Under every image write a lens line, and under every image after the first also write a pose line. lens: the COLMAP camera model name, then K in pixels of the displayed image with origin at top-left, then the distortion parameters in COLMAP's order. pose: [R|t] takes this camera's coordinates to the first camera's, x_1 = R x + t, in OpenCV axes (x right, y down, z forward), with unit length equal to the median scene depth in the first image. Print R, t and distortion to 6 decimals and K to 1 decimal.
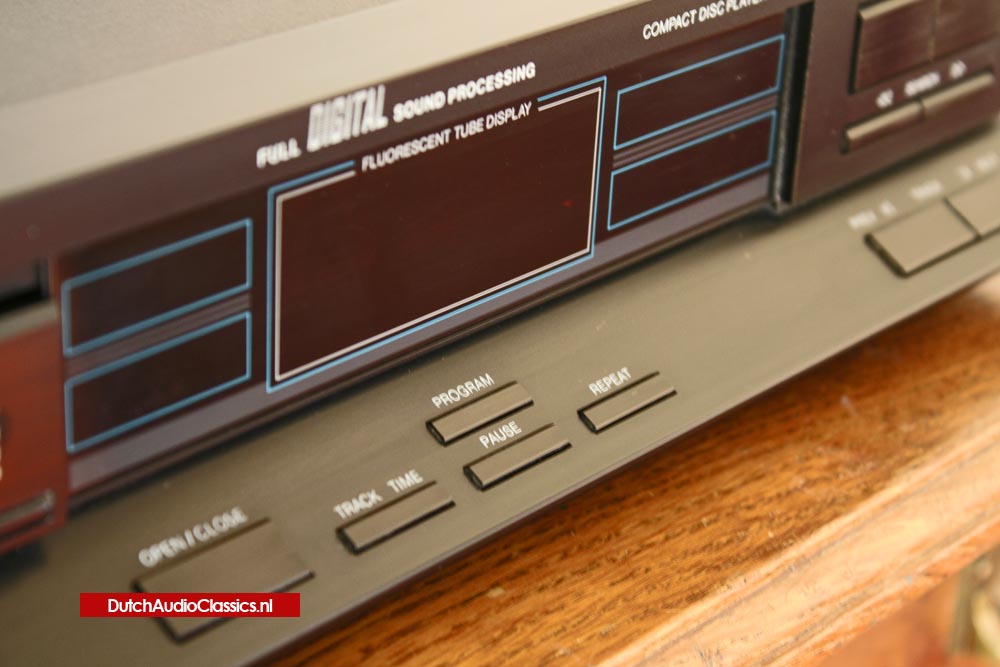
lens RADIAL K [[2356.6, 0, 500.0], [0, 2356.6, 333.5], [0, 0, 1]] dist [0.106946, 0.057126]
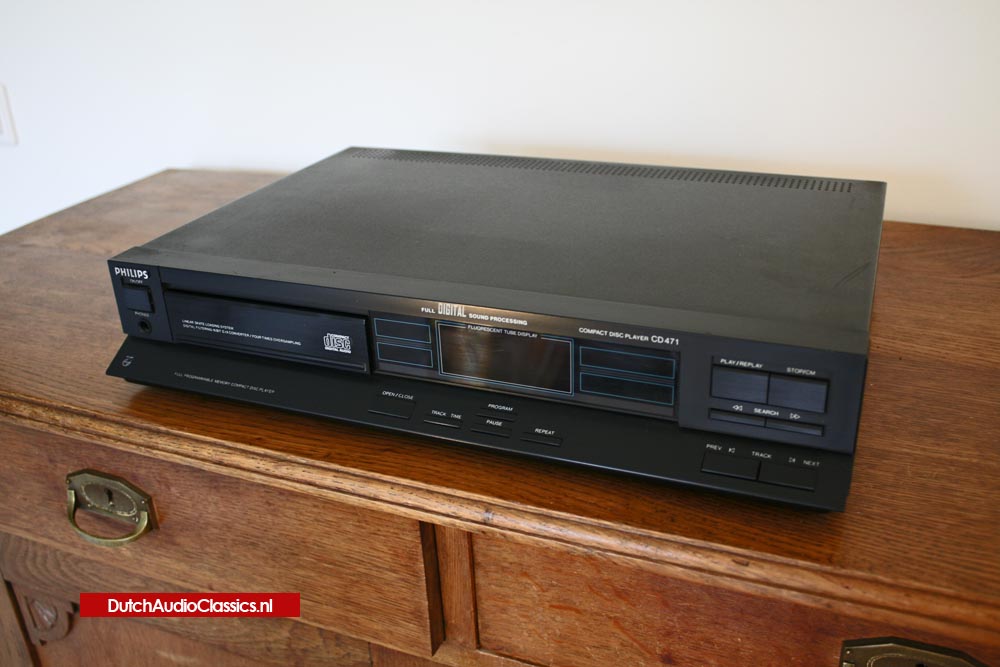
lens RADIAL K [[933.2, 0, 500.0], [0, 933.2, 333.5], [0, 0, 1]] dist [-0.133131, 0.111494]
pose [[0.312946, 0.344124, -0.885236, 1.122355], [-0.344927, 0.909594, 0.231655, -0.378378], [0.884924, 0.232846, 0.403351, 0.461449]]
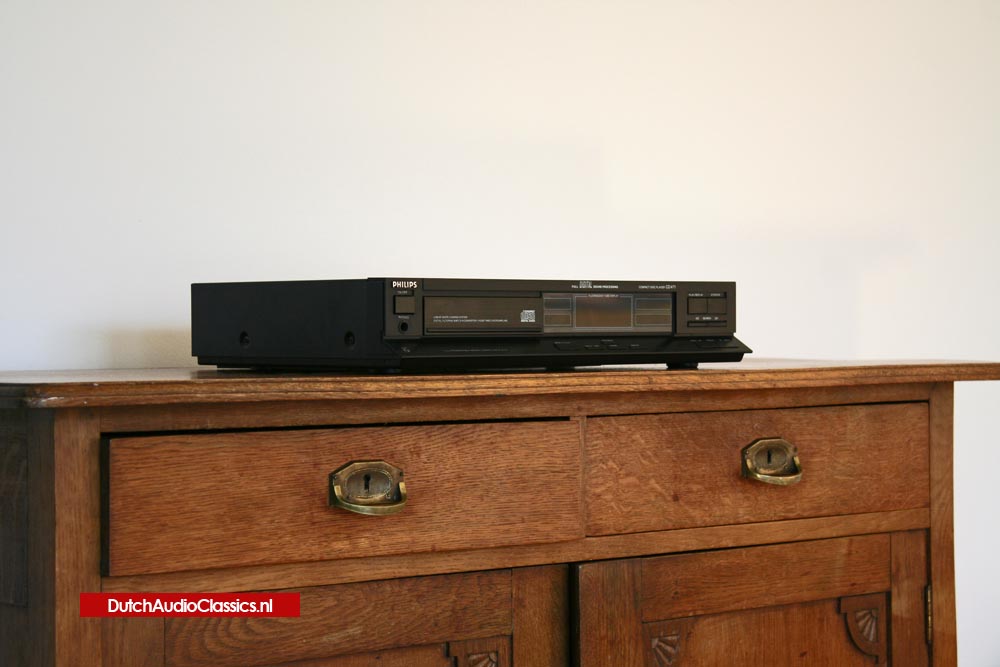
lens RADIAL K [[2356.6, 0, 500.0], [0, 2356.6, 333.5], [0, 0, 1]] dist [0.106946, 0.057126]
pose [[0.990397, -0.050370, -0.128754, 0.481016], [-0.008235, 0.908126, -0.418615, 2.494461], [0.138011, 0.415656, 0.898990, -4.356190]]
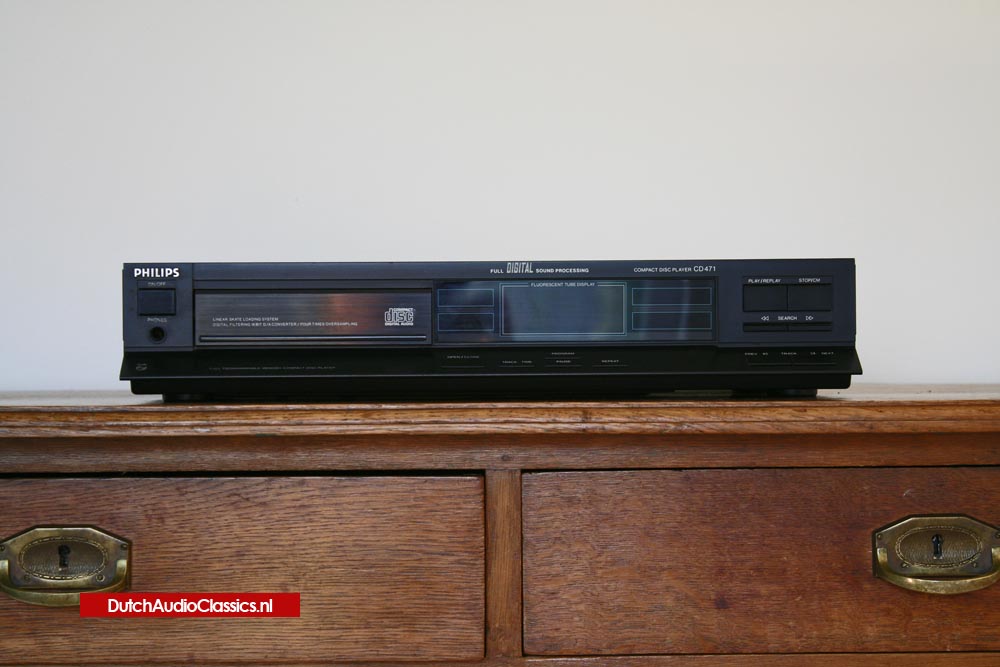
lens RADIAL K [[2356.6, 0, 500.0], [0, 2356.6, 333.5], [0, 0, 1]] dist [0.106946, 0.057126]
pose [[0.681914, -0.053946, -0.729441, 2.711661], [-0.271453, 0.907389, -0.320873, 1.252724], [0.679196, 0.416816, 0.604117, -1.376852]]
